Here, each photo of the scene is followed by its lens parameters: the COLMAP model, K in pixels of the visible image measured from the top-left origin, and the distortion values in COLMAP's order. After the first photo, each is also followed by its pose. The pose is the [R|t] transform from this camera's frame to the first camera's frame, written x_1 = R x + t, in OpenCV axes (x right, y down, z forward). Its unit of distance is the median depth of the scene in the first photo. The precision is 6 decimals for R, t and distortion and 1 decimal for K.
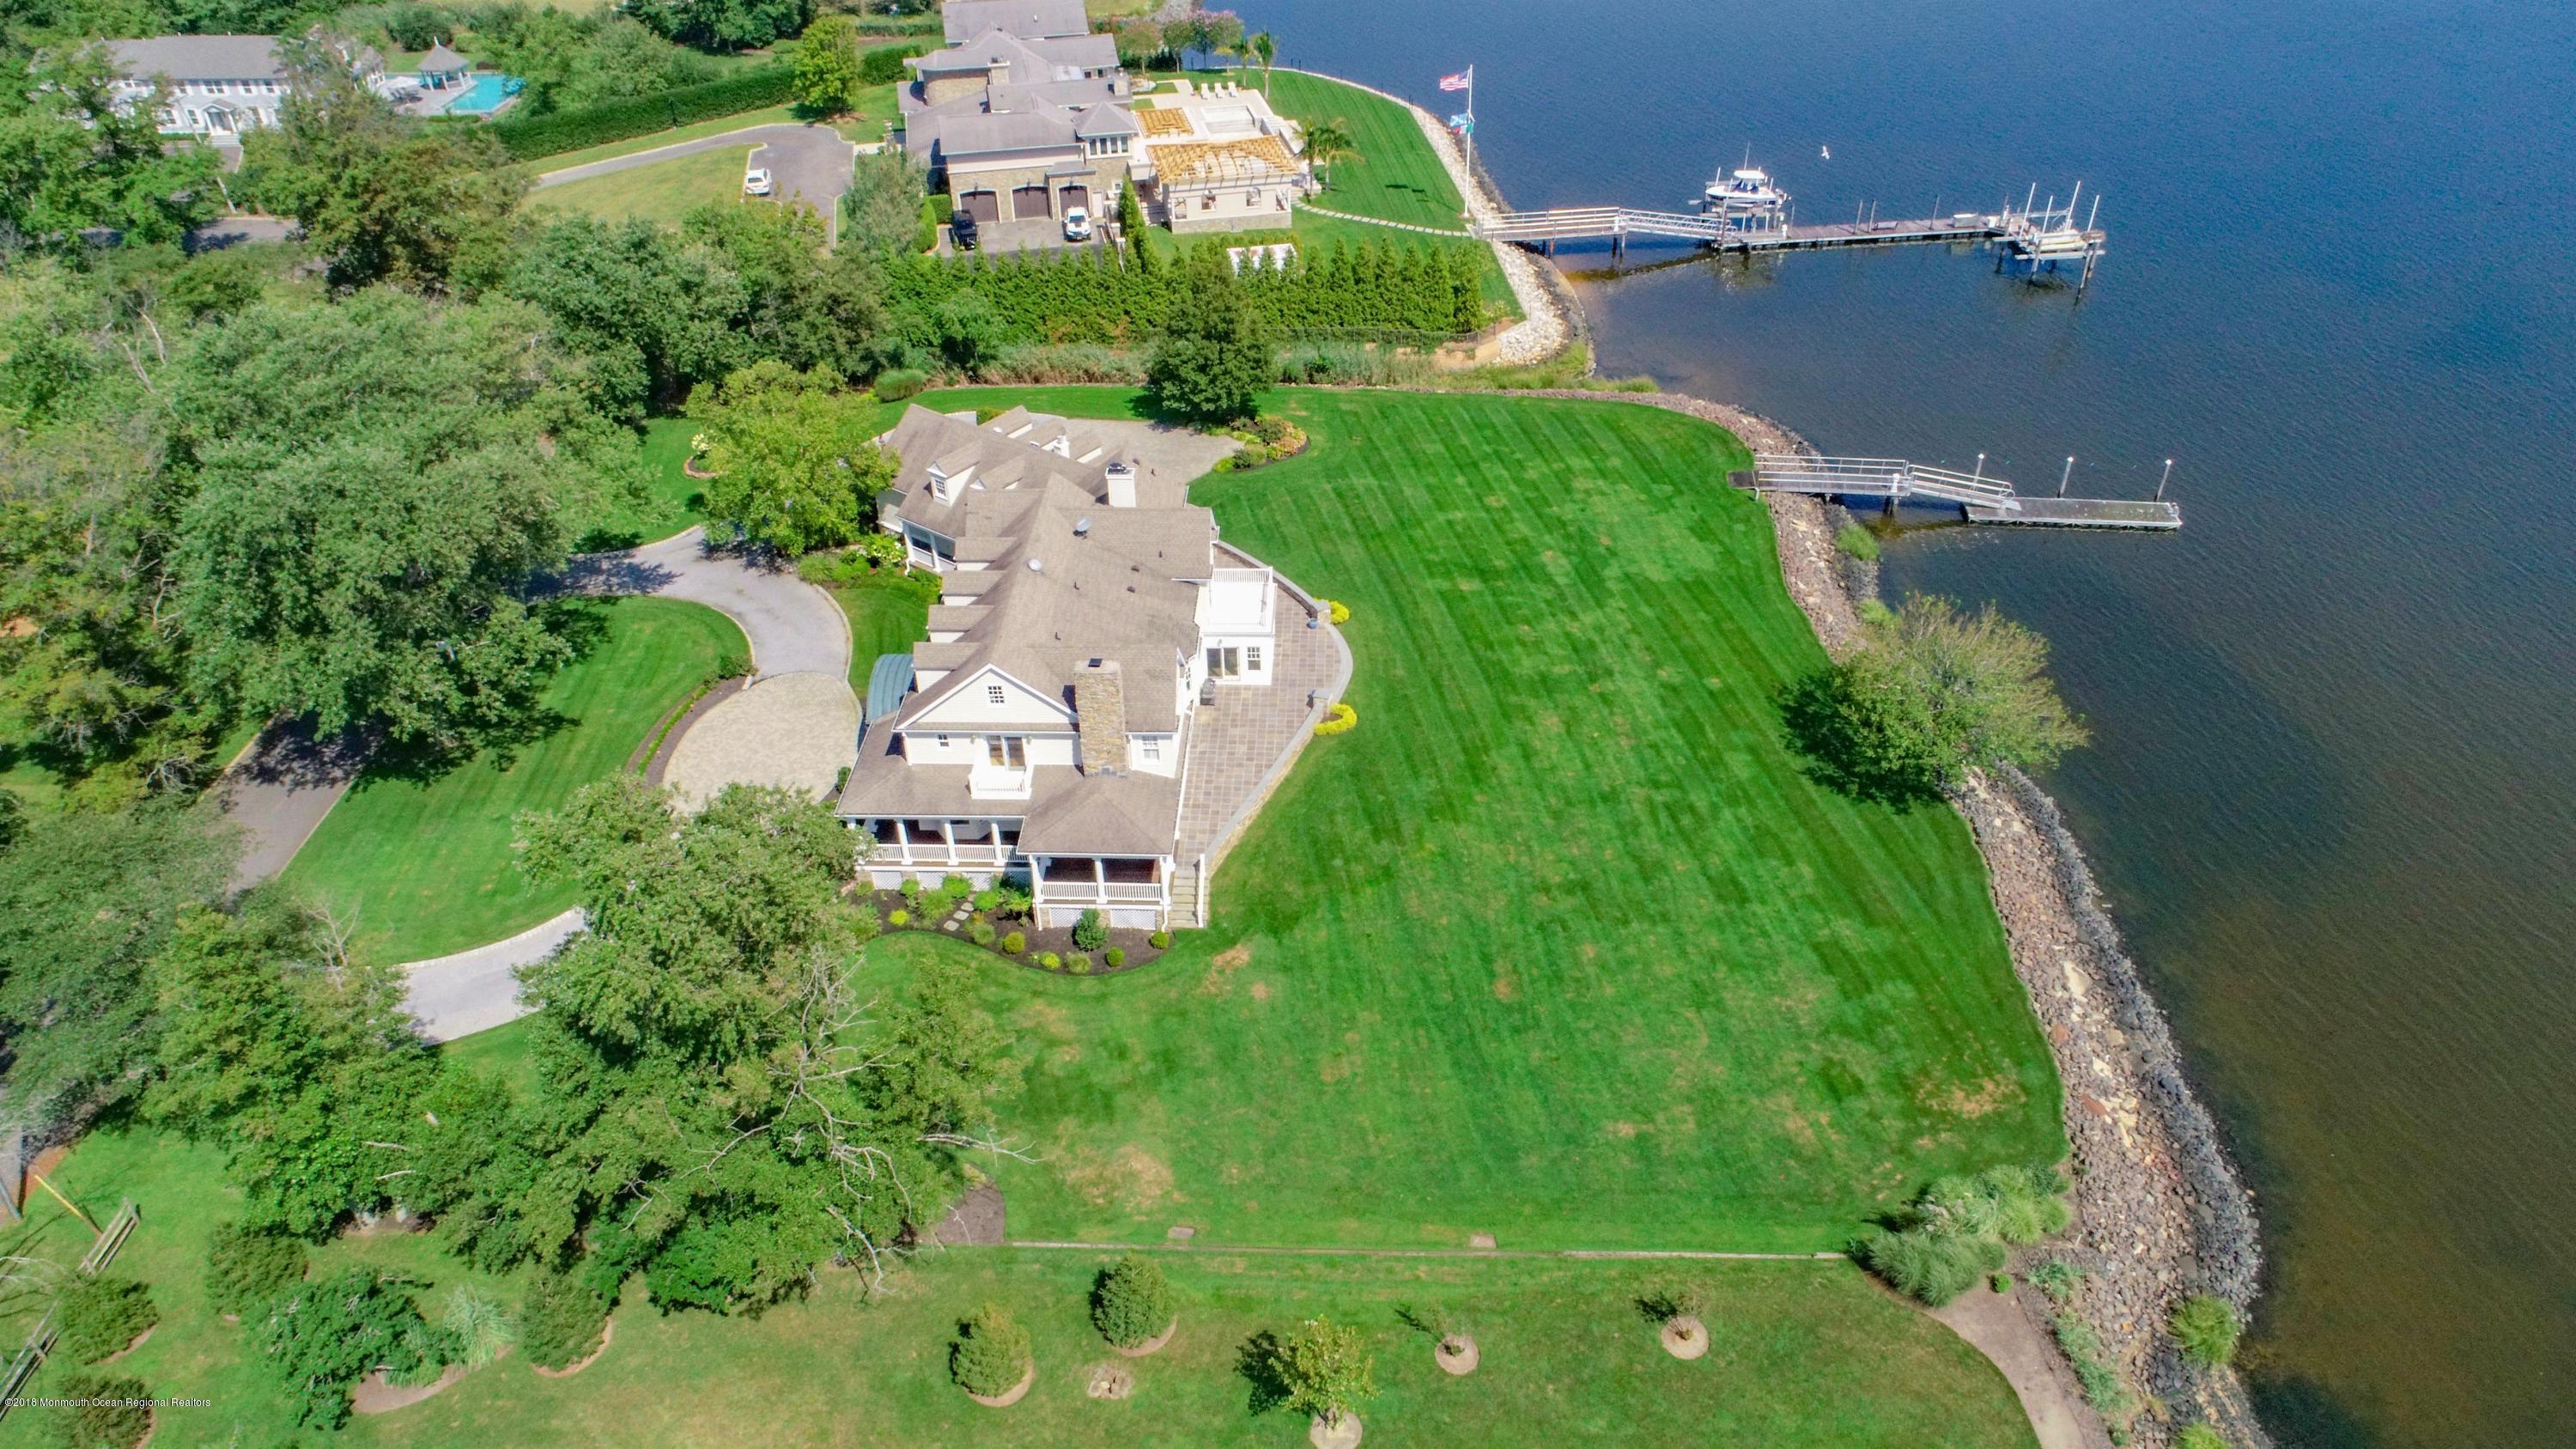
lens RADIAL K [[1717.4, 0, 1288.0], [0, 1717.4, 724.5], [0, 0, 1]] dist [-0.001376, -0.000479]
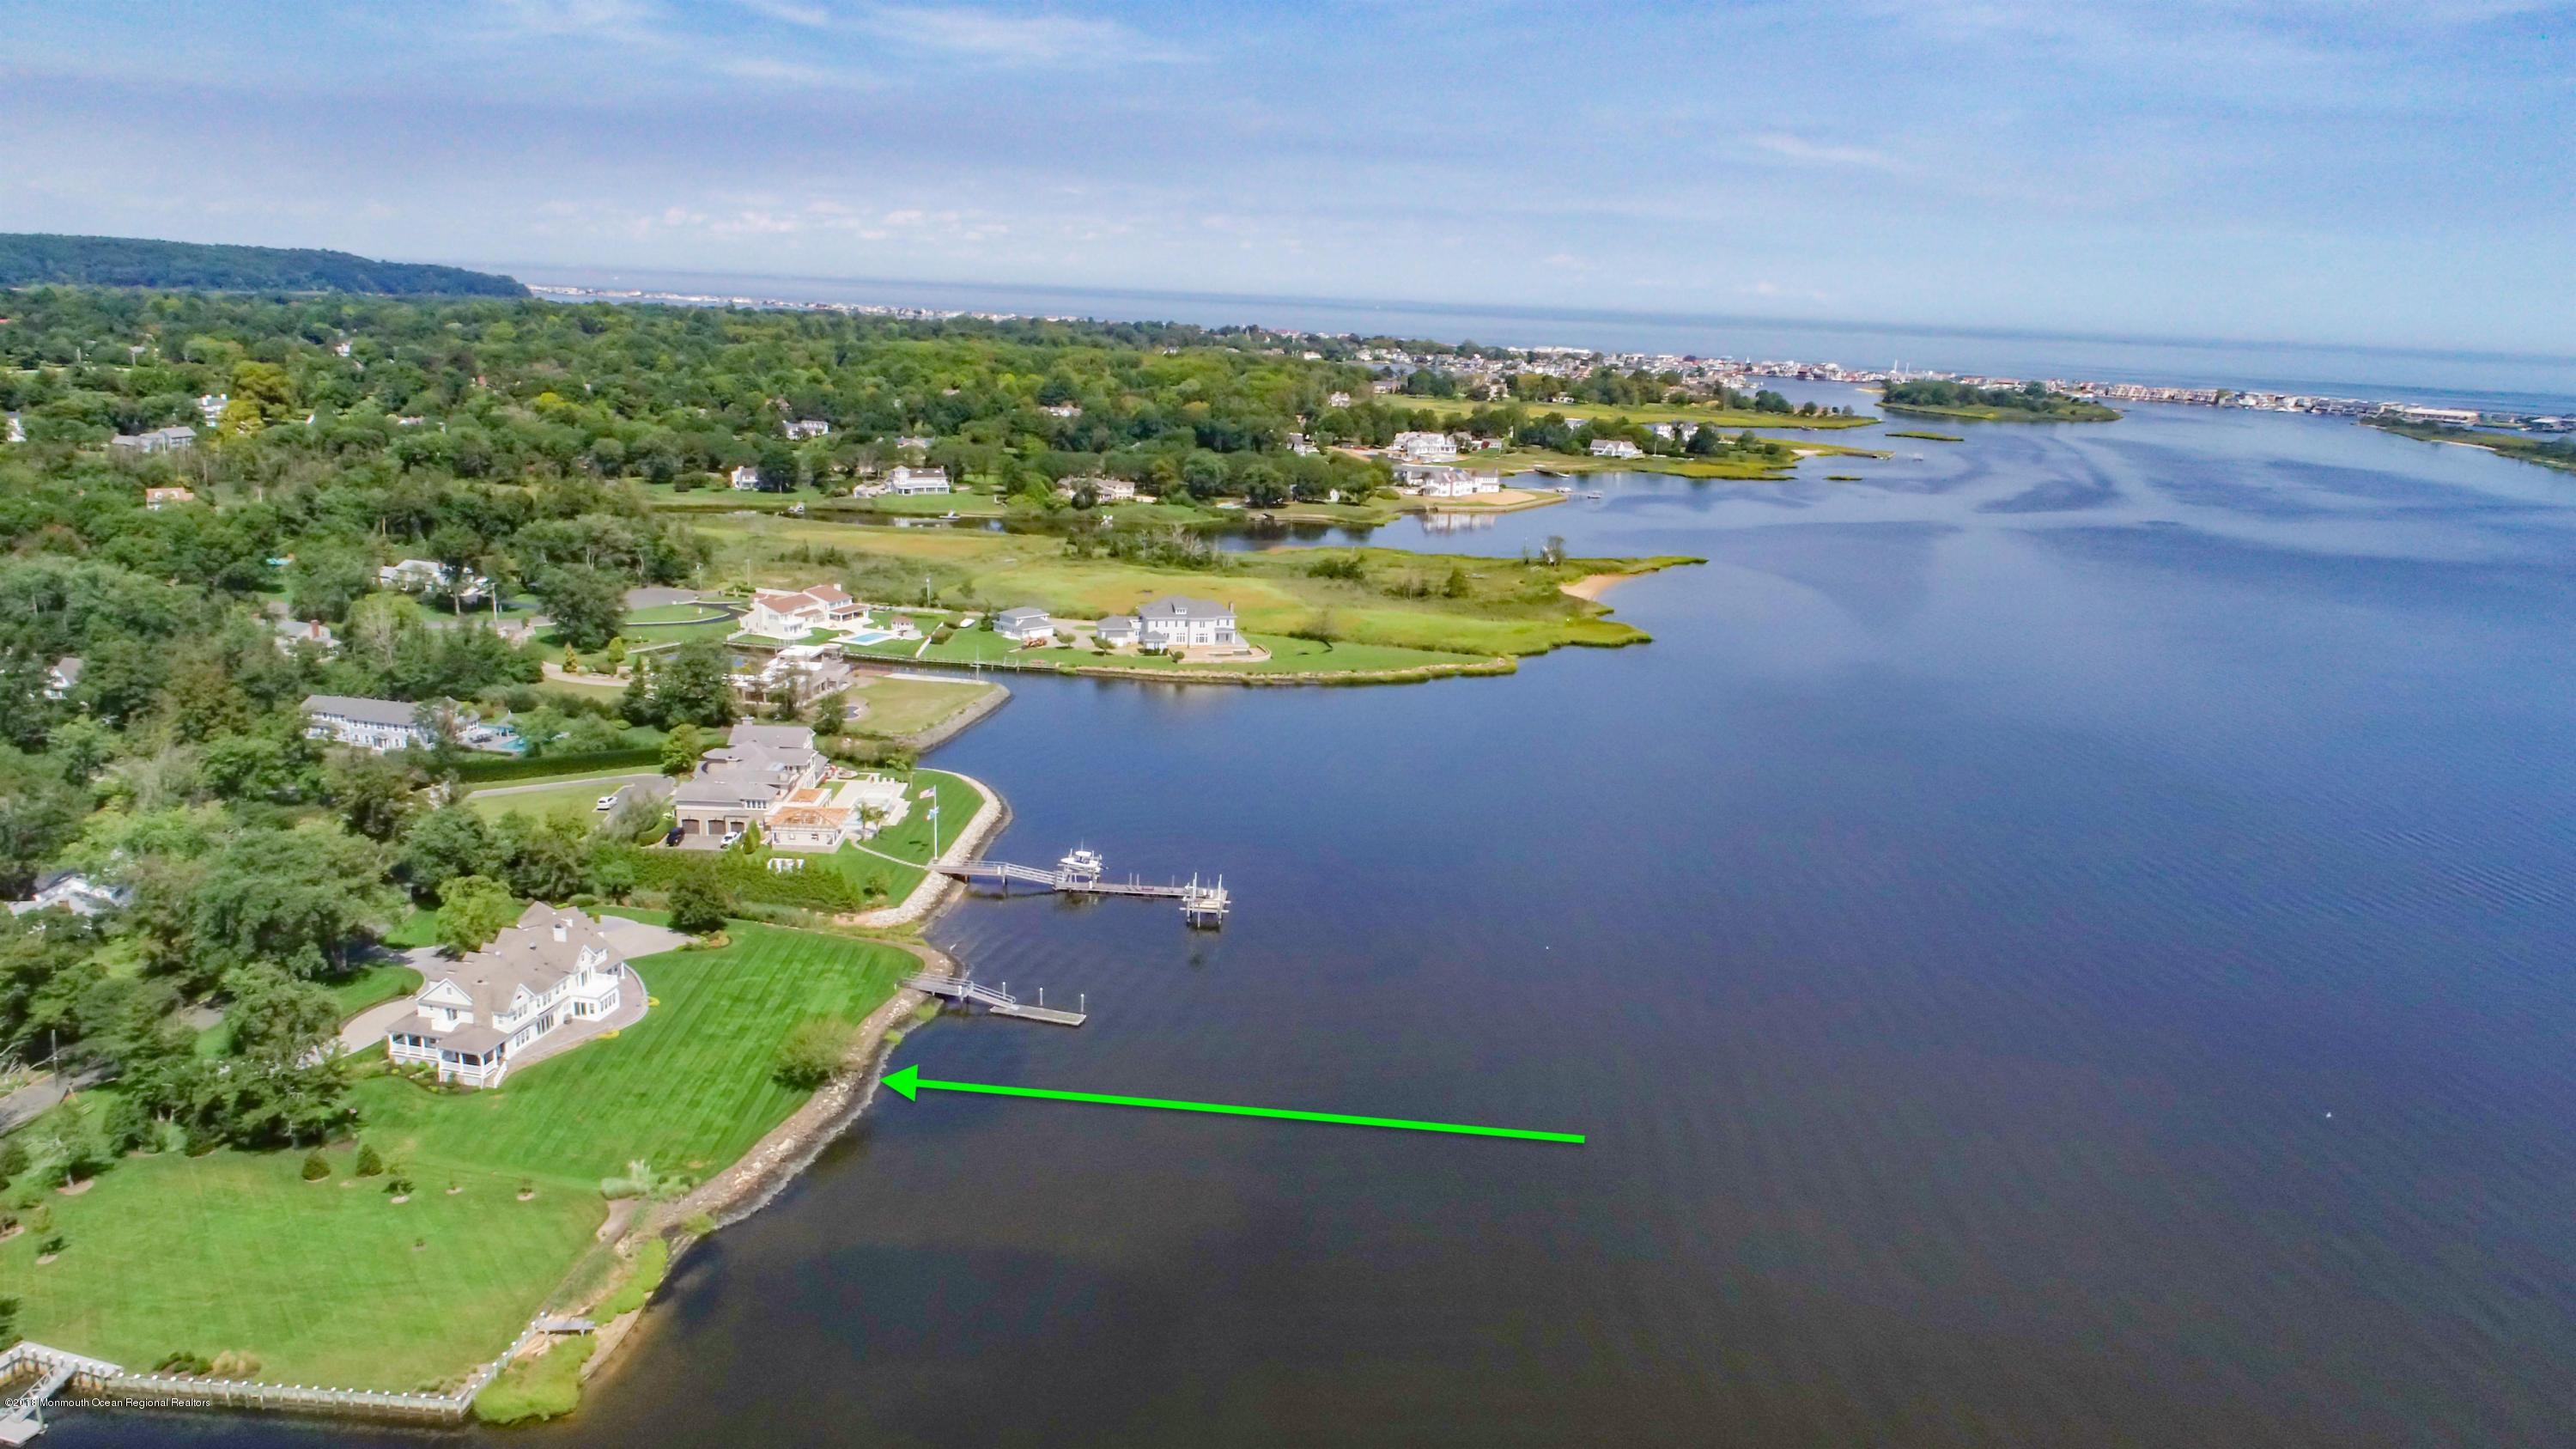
lens RADIAL K [[1786.4, 0, 1288.0], [0, 1786.4, 724.5], [0, 0, 1]] dist [0.012203, 0.007993]
pose [[0.981518, 0.095547, -0.165812, 1.546042], [-0.148995, 0.925281, -0.348792, 0.380237], [0.120097, 0.367050, 0.922416, -1.596689]]
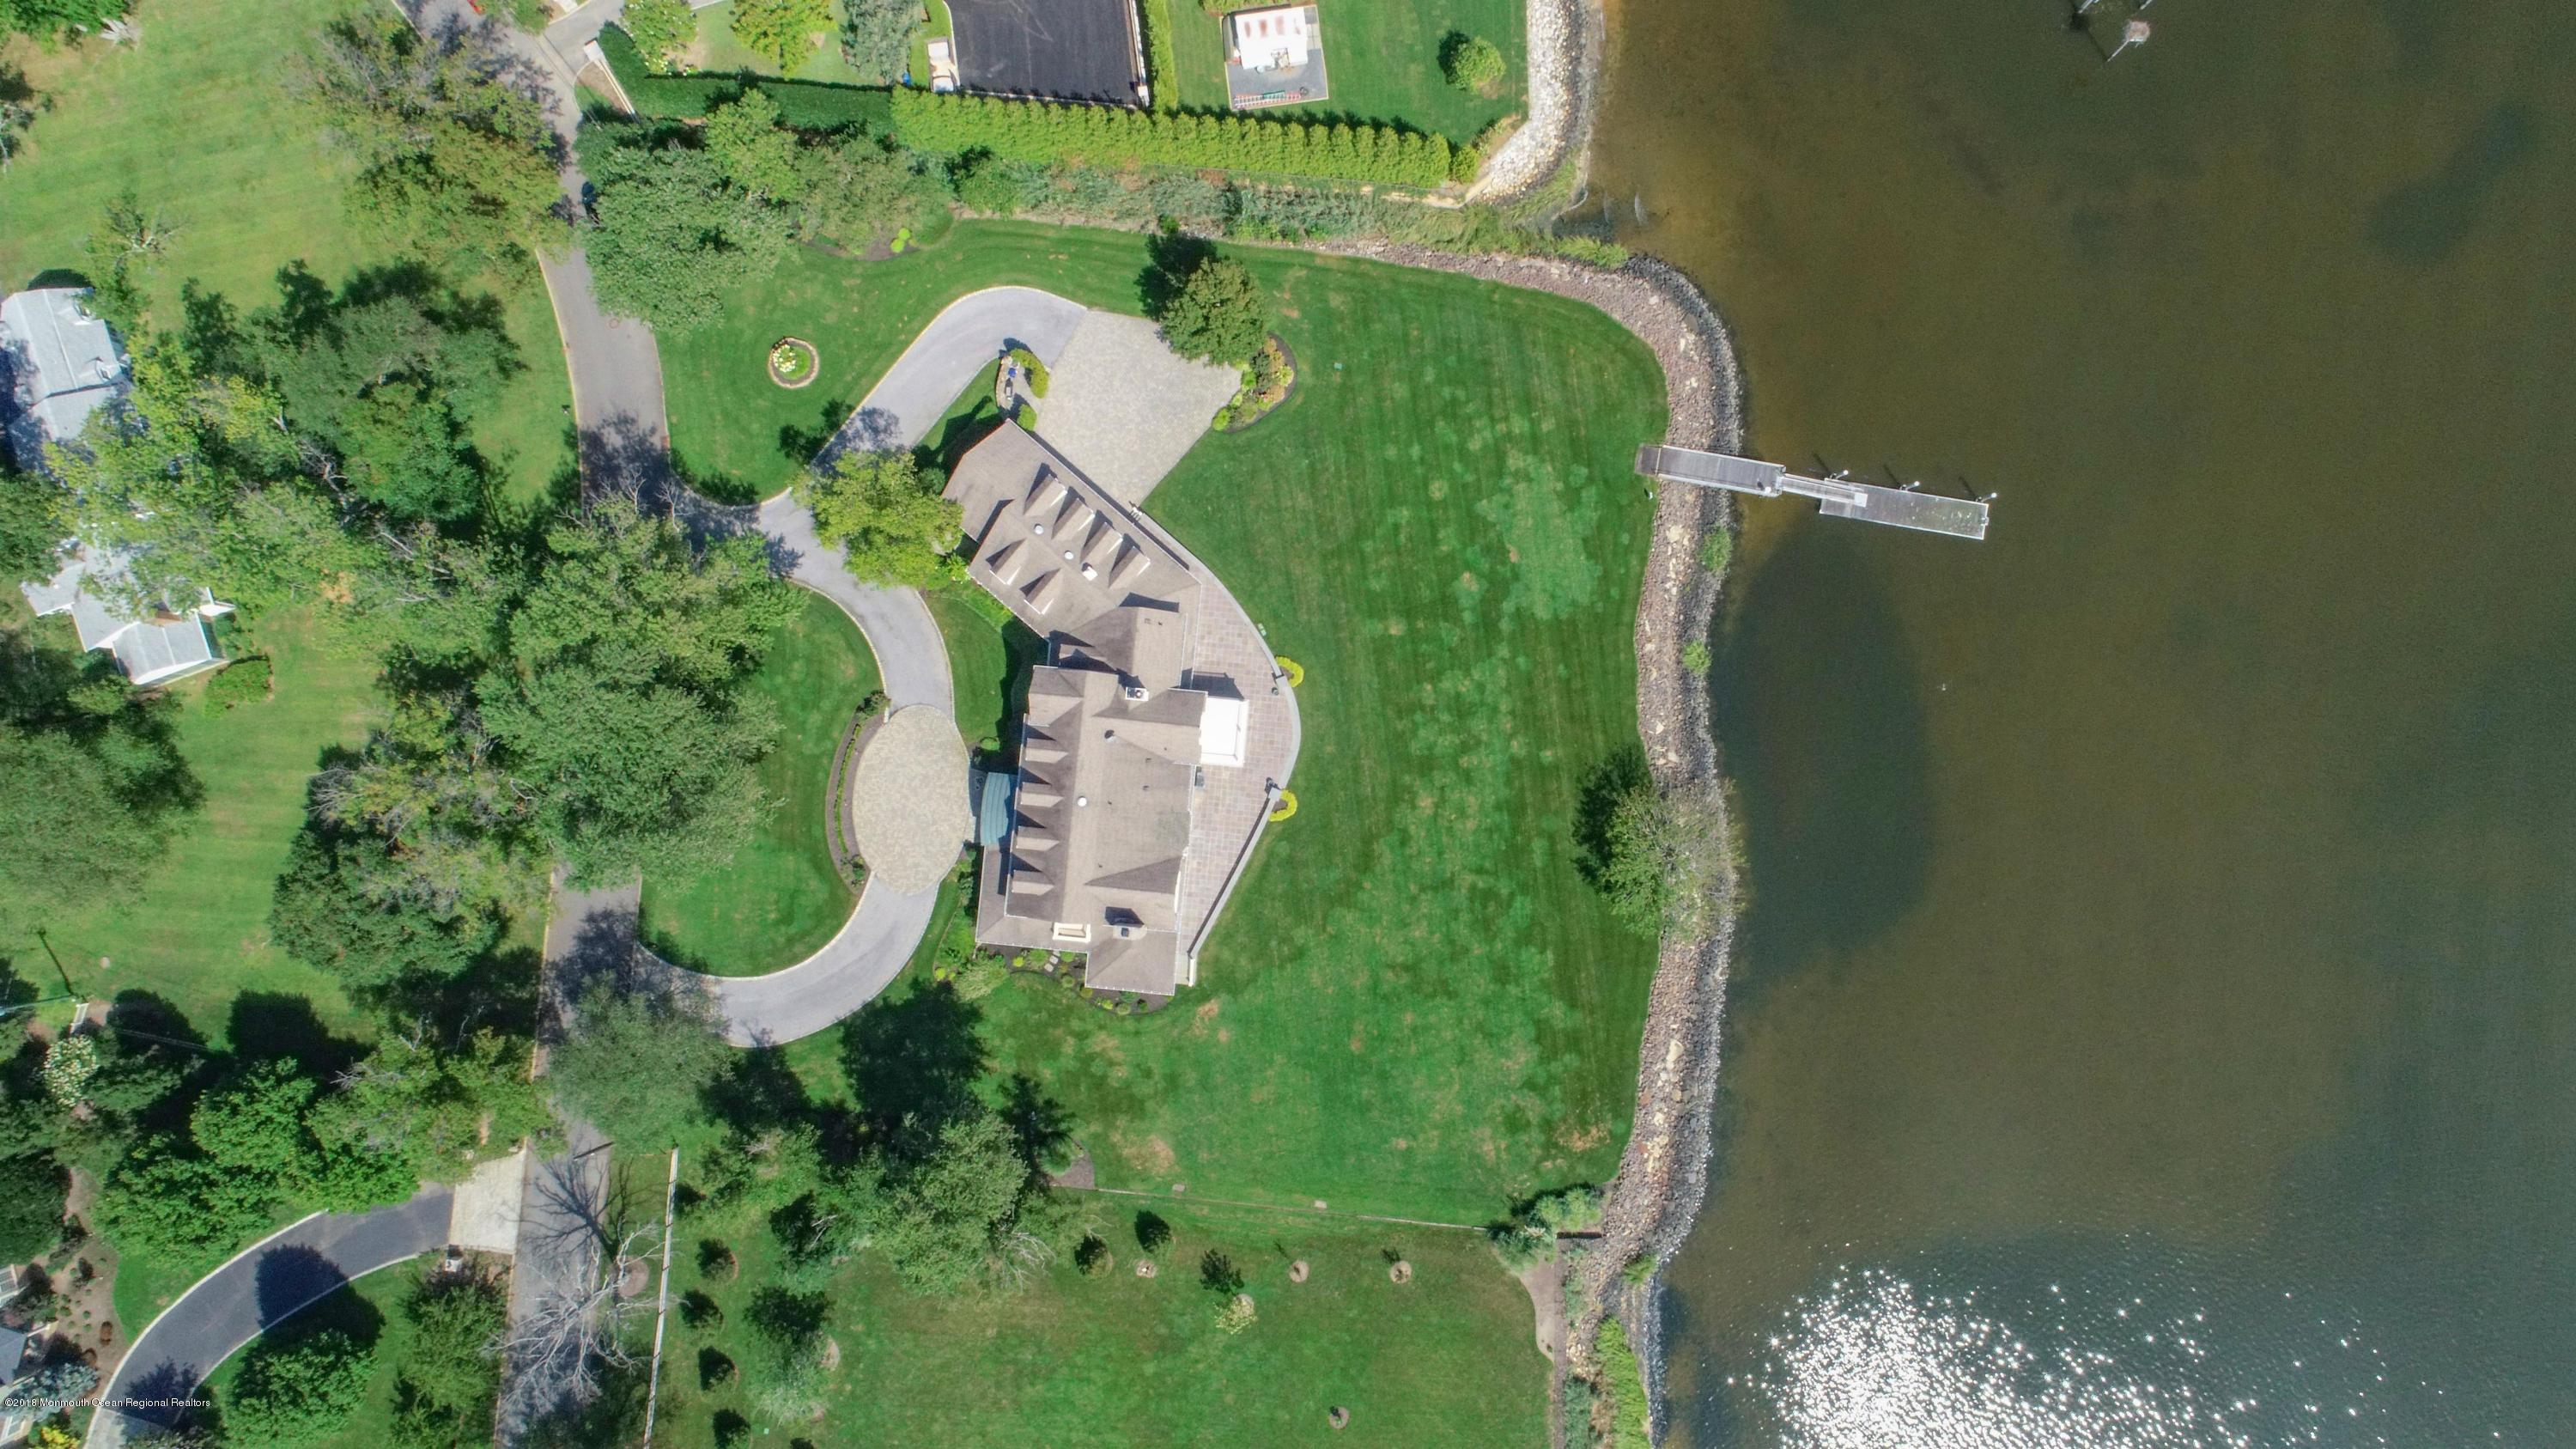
lens RADIAL K [[1786.4, 0, 1288.0], [0, 1786.4, 724.5], [0, 0, 1]] dist [0.012203, 0.007993]
pose [[0.998276, 0.058636, -0.002651, 0.036775], [-0.033492, 0.606124, 0.794665, -1.495630], [0.048203, -0.793206, 0.607043, 0.107321]]
